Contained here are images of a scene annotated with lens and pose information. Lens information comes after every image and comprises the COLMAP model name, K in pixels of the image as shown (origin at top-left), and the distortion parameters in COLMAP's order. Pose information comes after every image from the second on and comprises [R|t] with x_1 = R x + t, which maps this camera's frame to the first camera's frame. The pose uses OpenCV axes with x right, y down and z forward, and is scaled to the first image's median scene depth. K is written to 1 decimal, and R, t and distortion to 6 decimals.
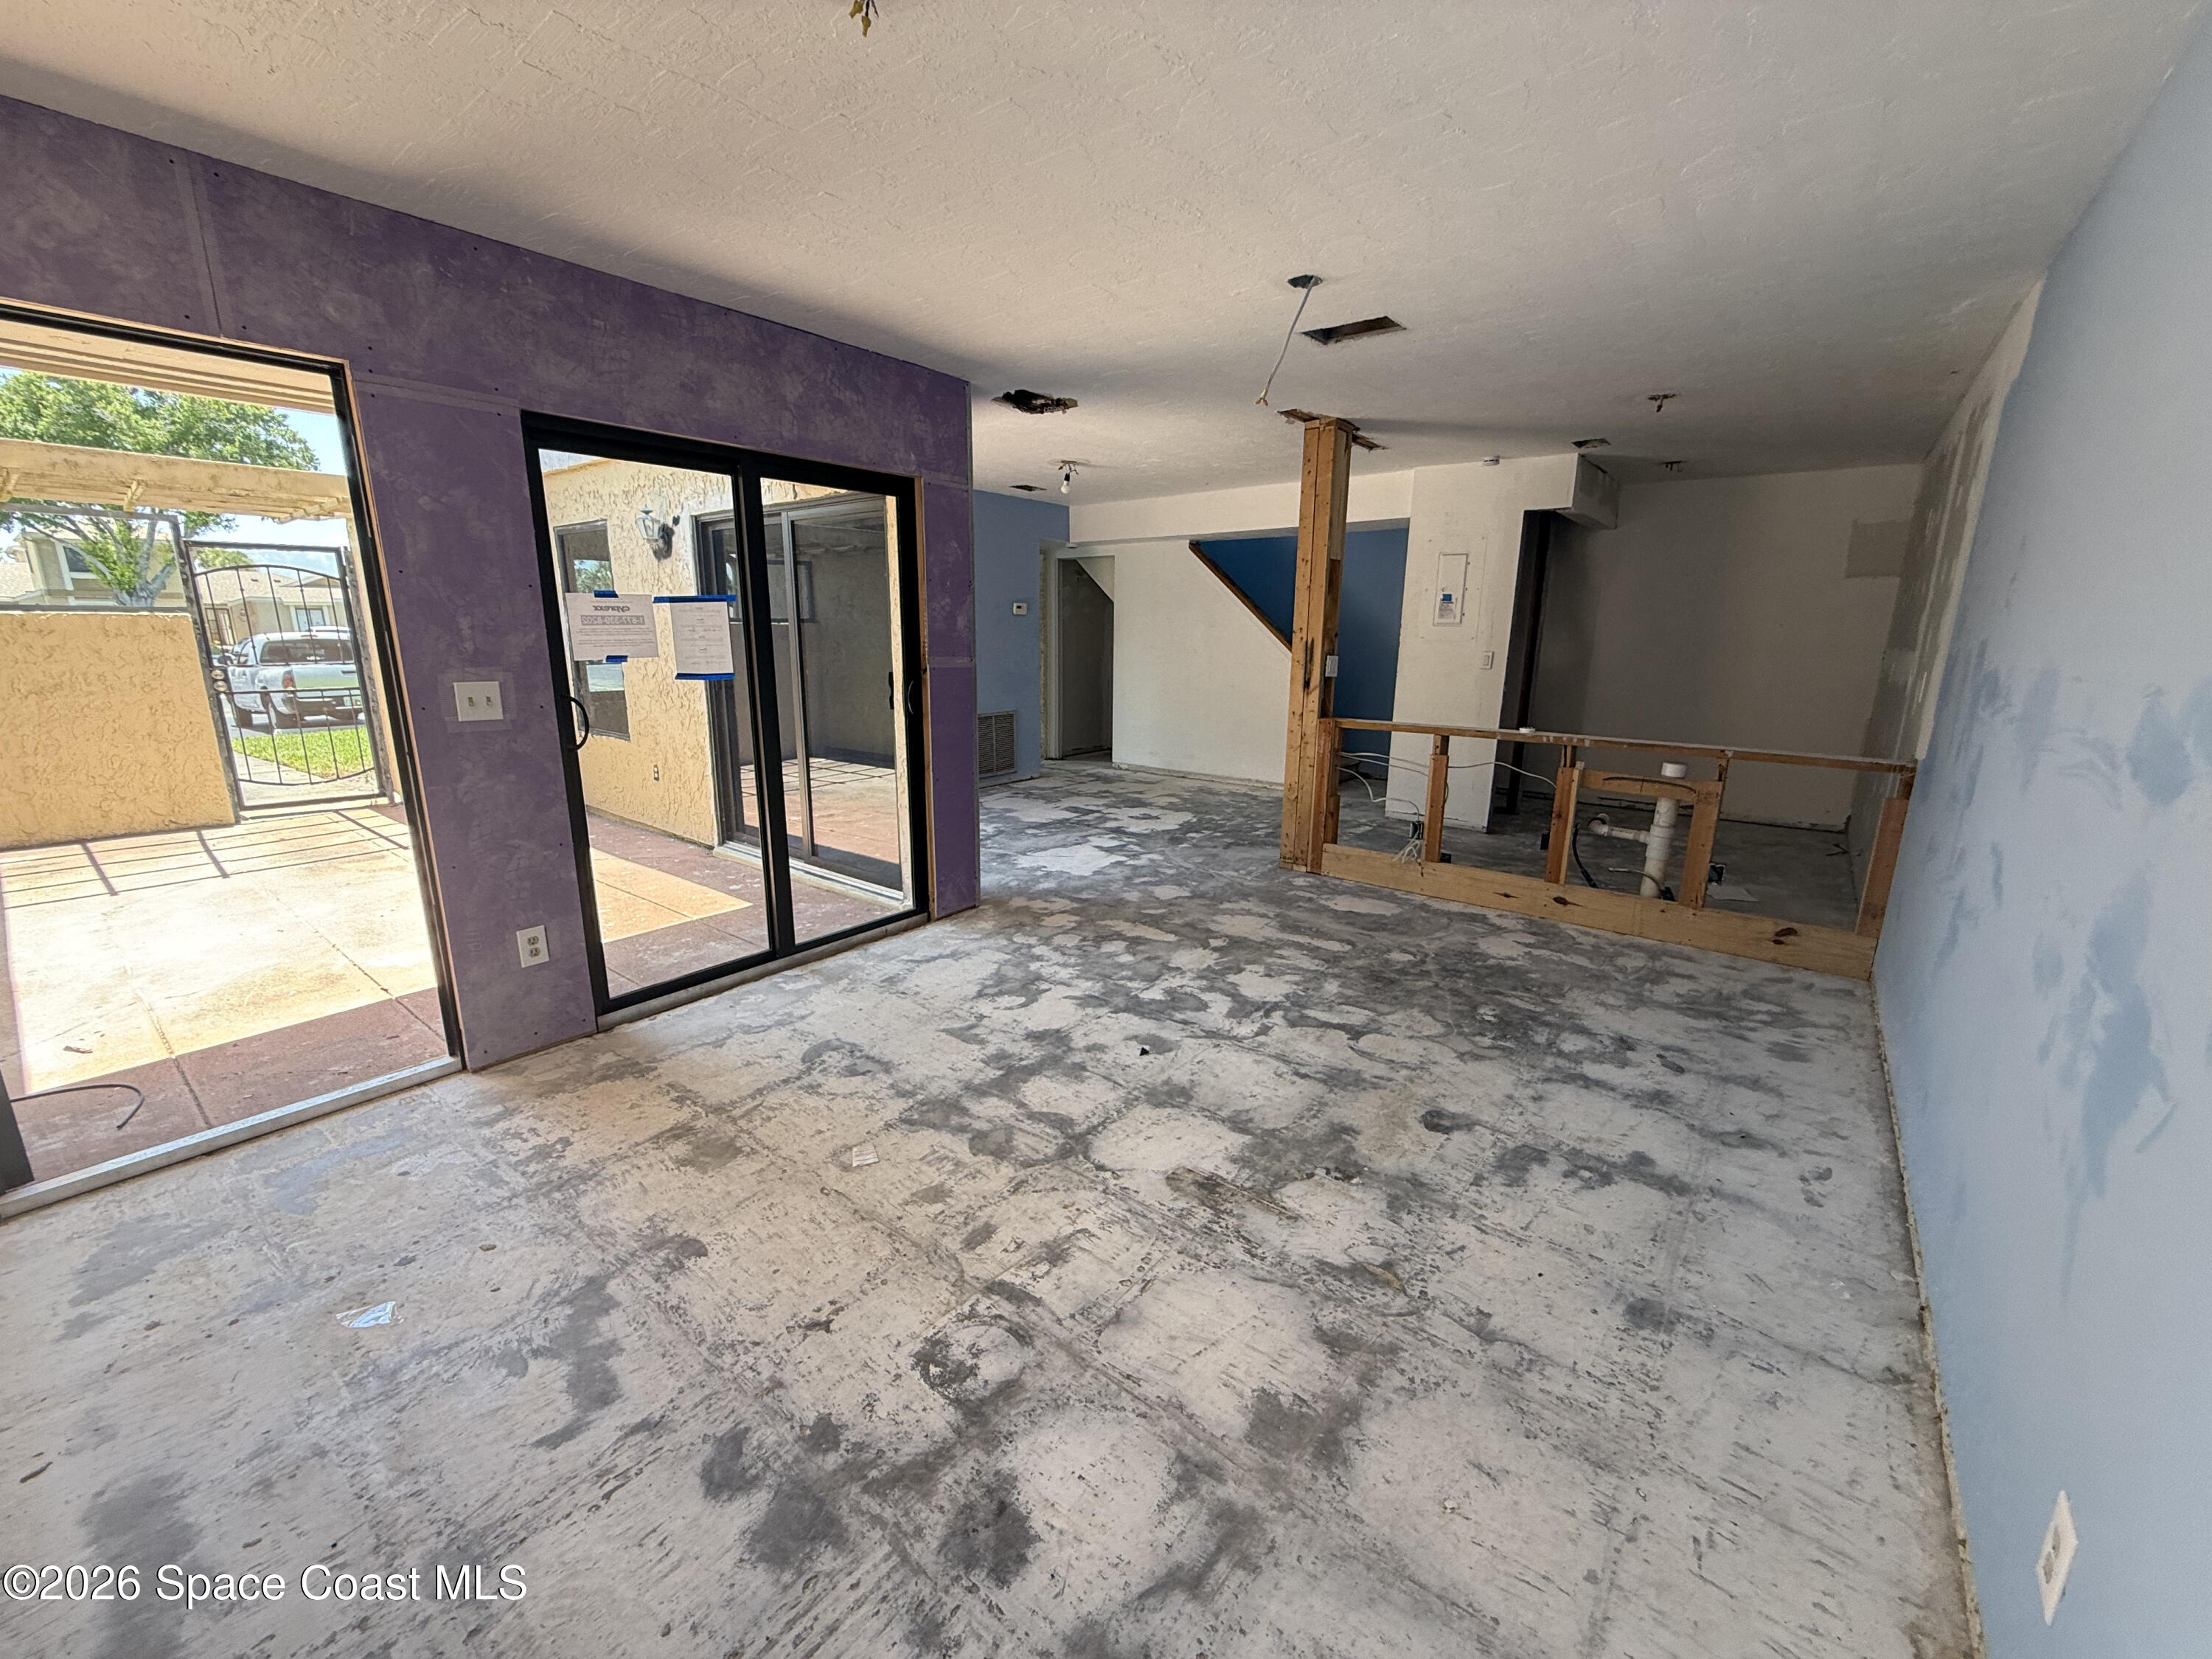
lens RADIAL K [[880.2, 0, 1101.0], [0, 880.2, 833.9], [0, 0, 1]] dist [0.000011, 0.000038]
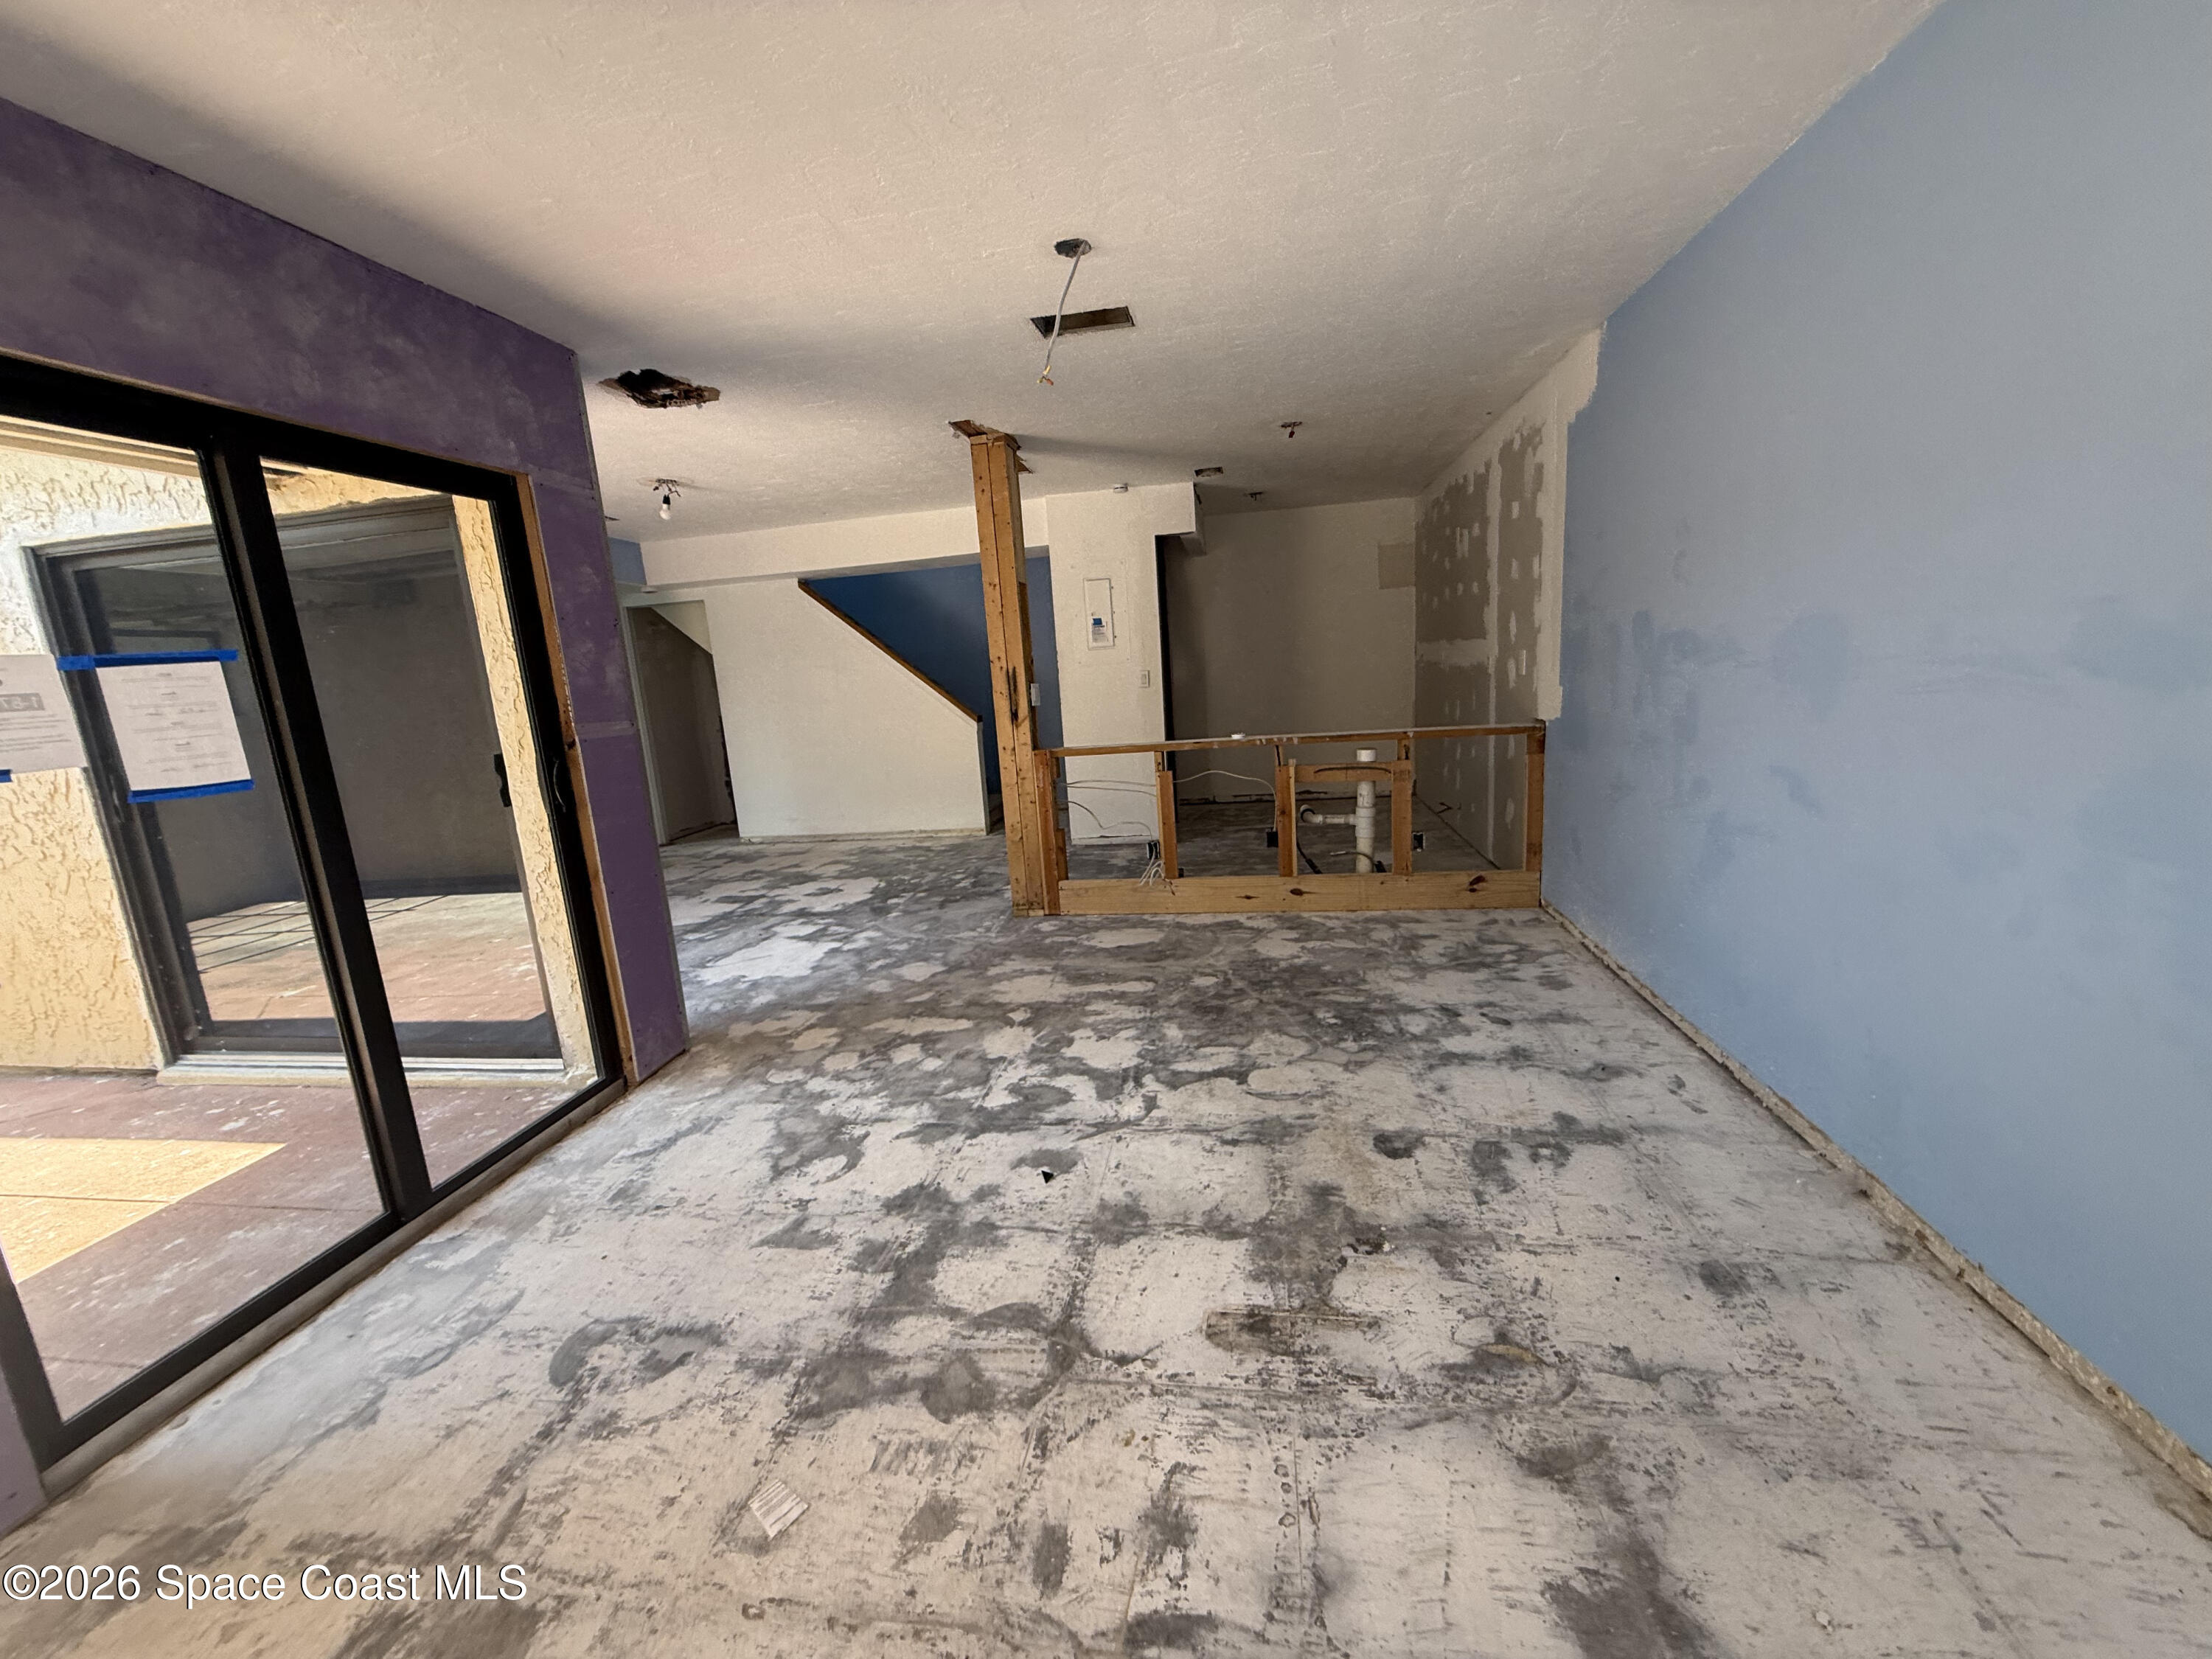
lens RADIAL K [[880.2, 0, 1101.6], [0, 880.2, 831.2], [0, 0, 1]] dist [0.000011, 0.000038]
pose [[0.872517, -0.160121, 0.461600, -0.178050], [0.185902, 0.982511, -0.010576, -0.031650], [-0.451834, 0.095040, 0.887025, 0.196292]]
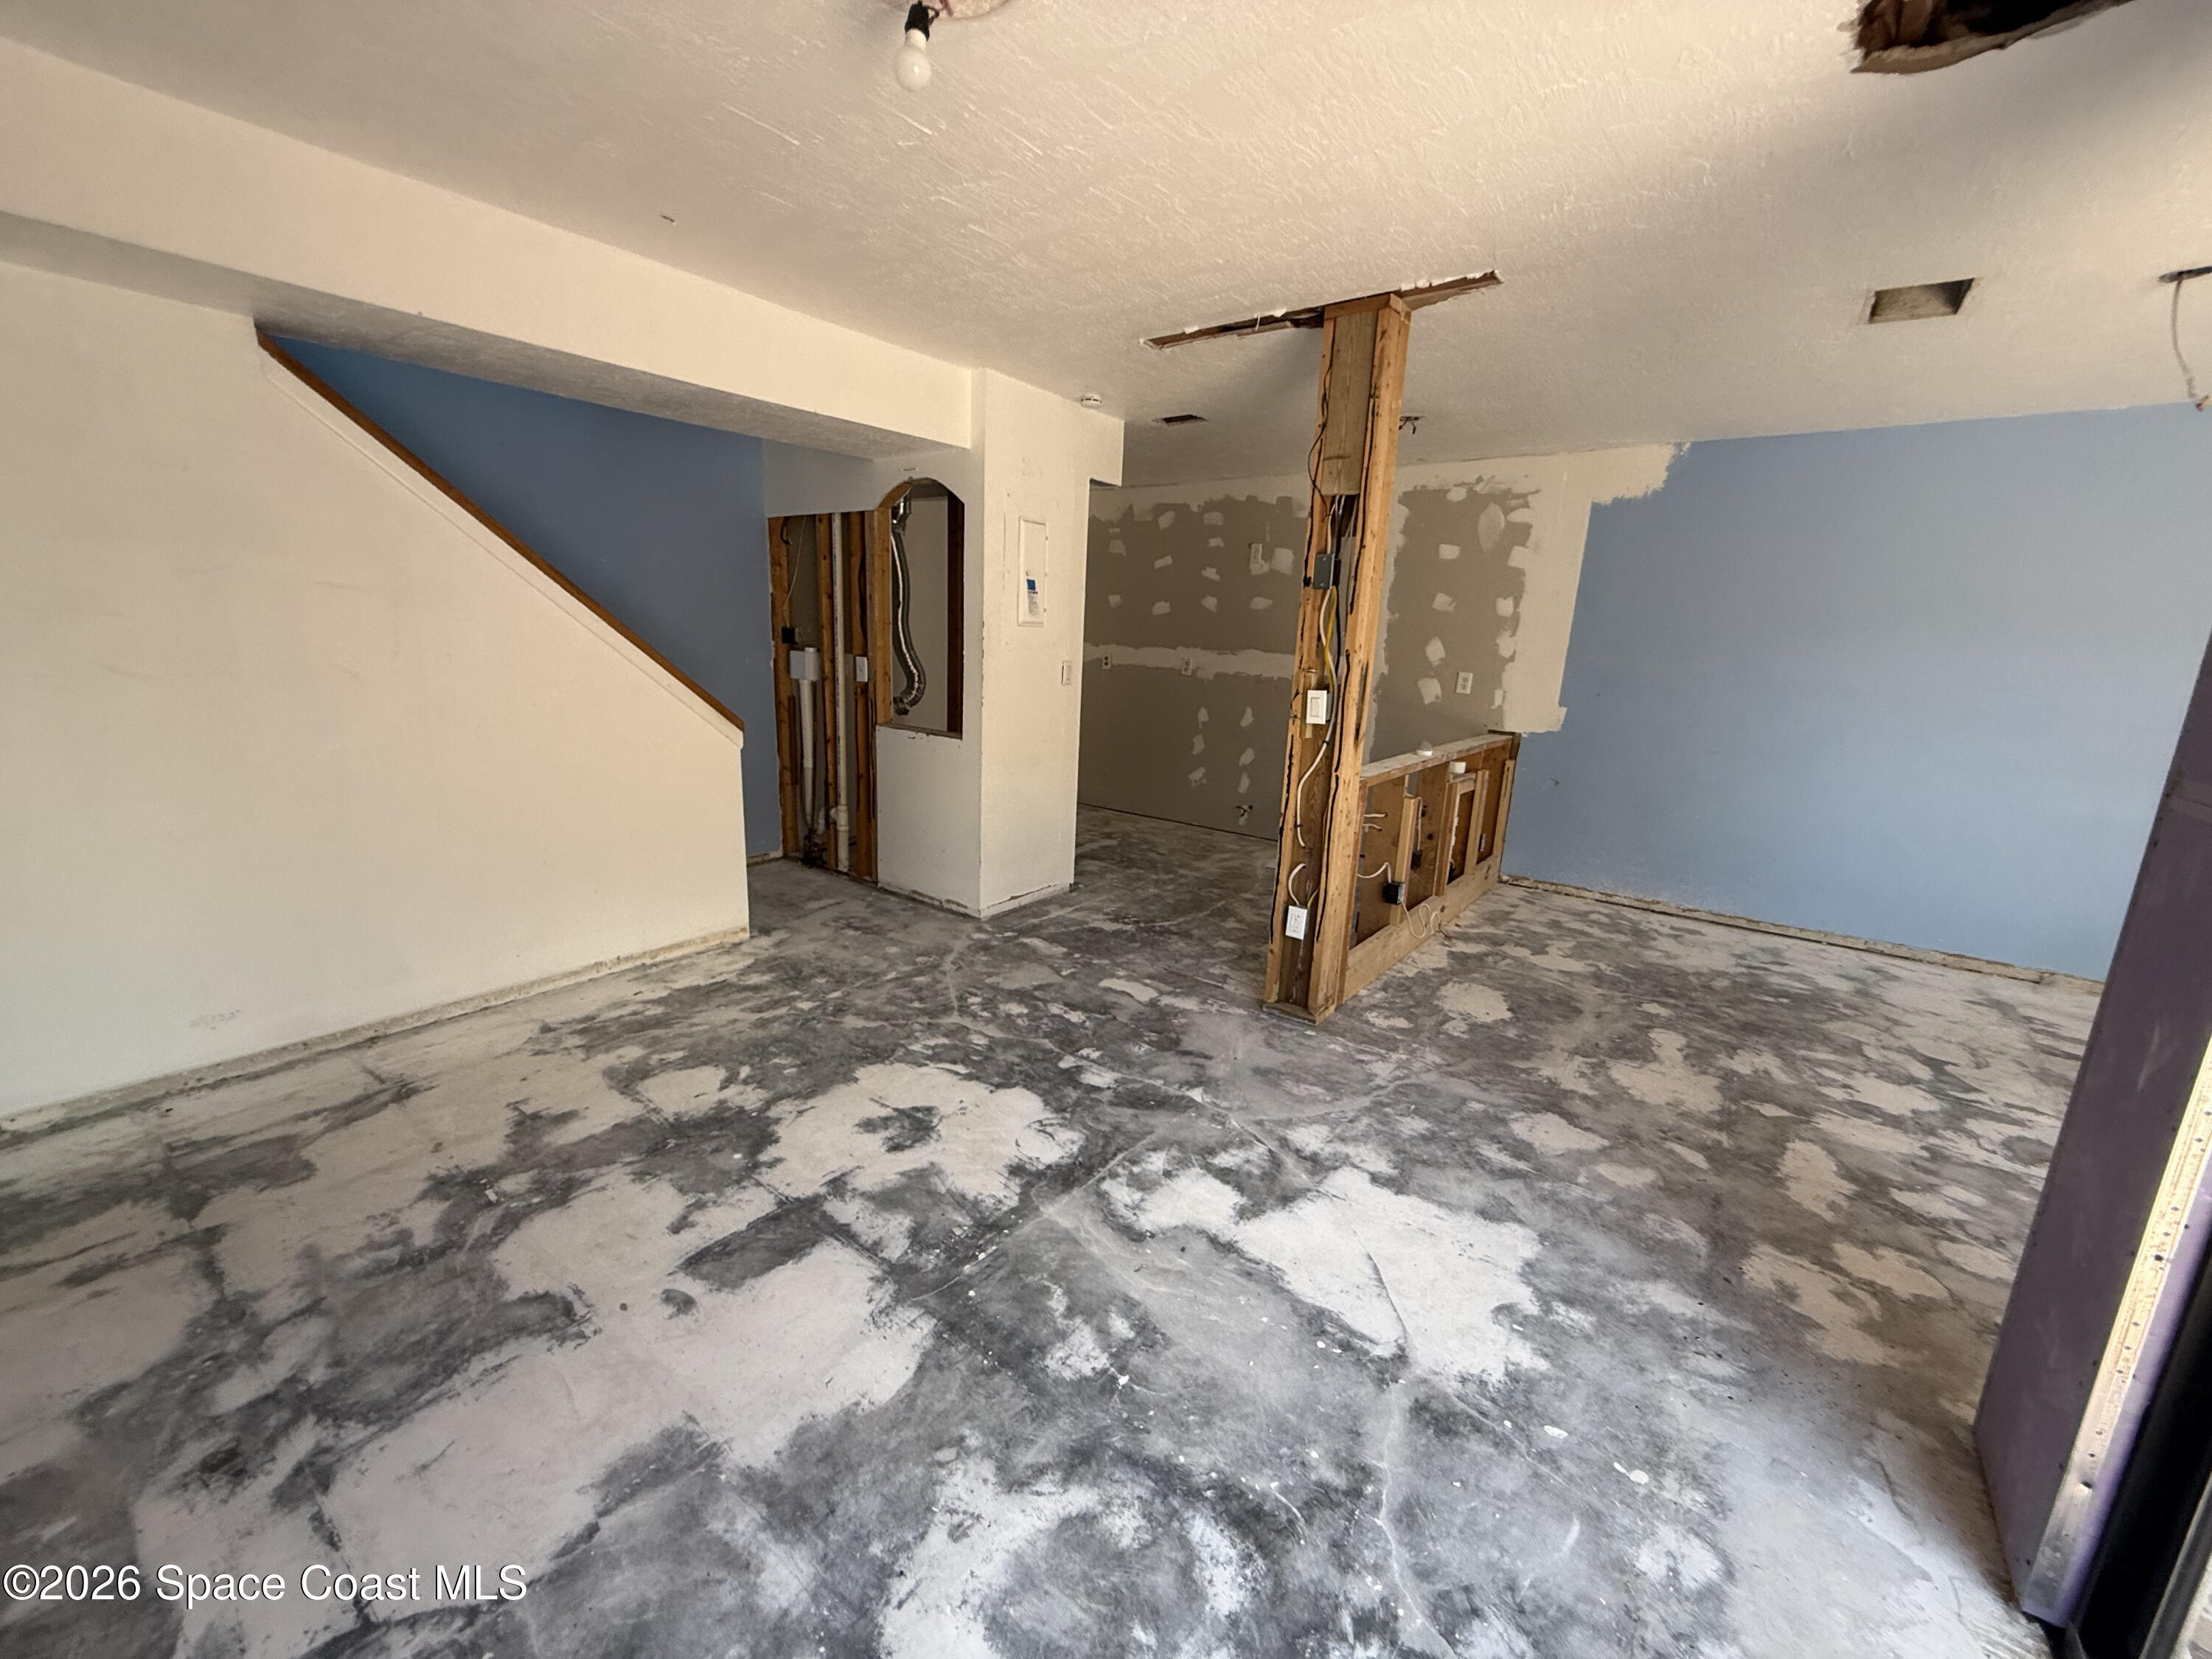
lens RADIAL K [[880.2, 0, 1110.9], [0, 880.2, 830.3], [0, 0, 1]] dist [0.000011, 0.000038]
pose [[-0.023832, -0.229307, 0.973062, -0.517744], [0.193475, 0.953879, 0.229525, -0.374438], [-0.980816, 0.193733, 0.021632, 1.560154]]
